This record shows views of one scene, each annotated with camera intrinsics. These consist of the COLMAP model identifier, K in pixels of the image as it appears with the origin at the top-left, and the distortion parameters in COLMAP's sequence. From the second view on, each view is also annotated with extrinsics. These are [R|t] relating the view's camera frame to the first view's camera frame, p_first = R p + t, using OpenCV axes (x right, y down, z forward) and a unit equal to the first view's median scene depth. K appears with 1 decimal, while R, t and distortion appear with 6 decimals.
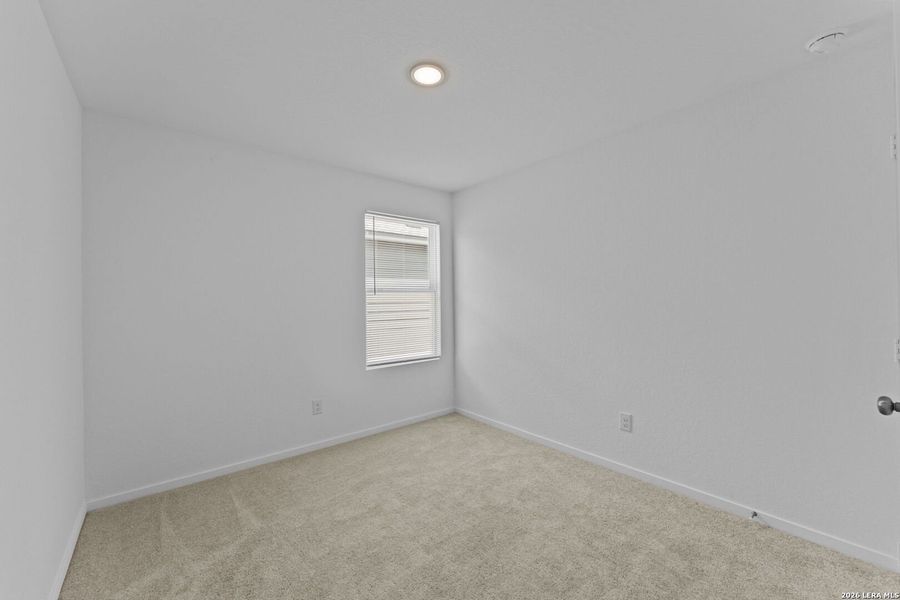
lens RADIAL K [[373.3, 0, 439.1], [0, 373.3, 296.4], [0, 0, 1]] dist [-0.013989, 0.000078]
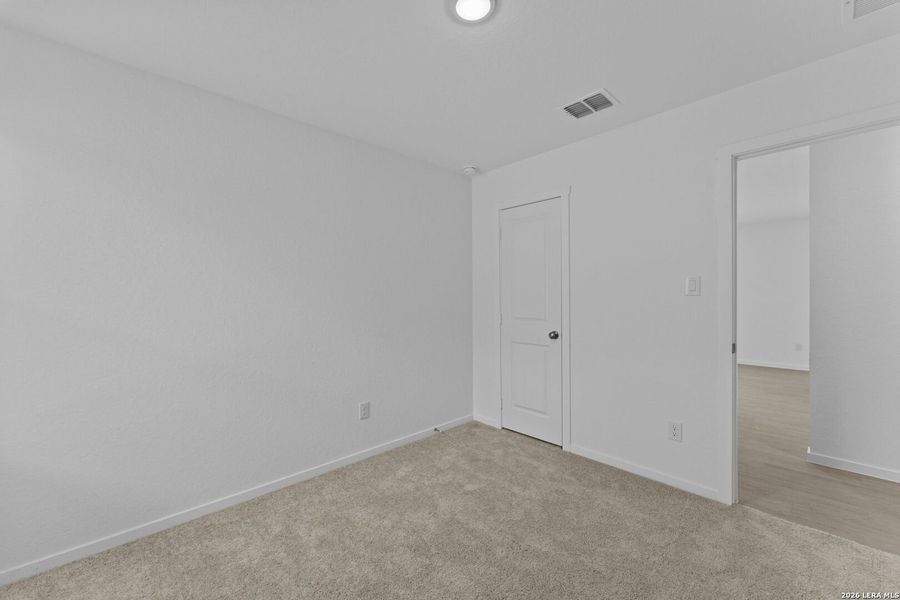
lens RADIAL K [[371.6, 0, 448.9], [0, 371.6, 294.8], [0, 0, 1]] dist [0.002006, 0.000086]
pose [[-0.110786, 0.011920, 0.993773, -0.606332], [-0.002339, 0.999922, -0.012254, 0.006819], [-0.993842, -0.003682, -0.110749, 0.853010]]
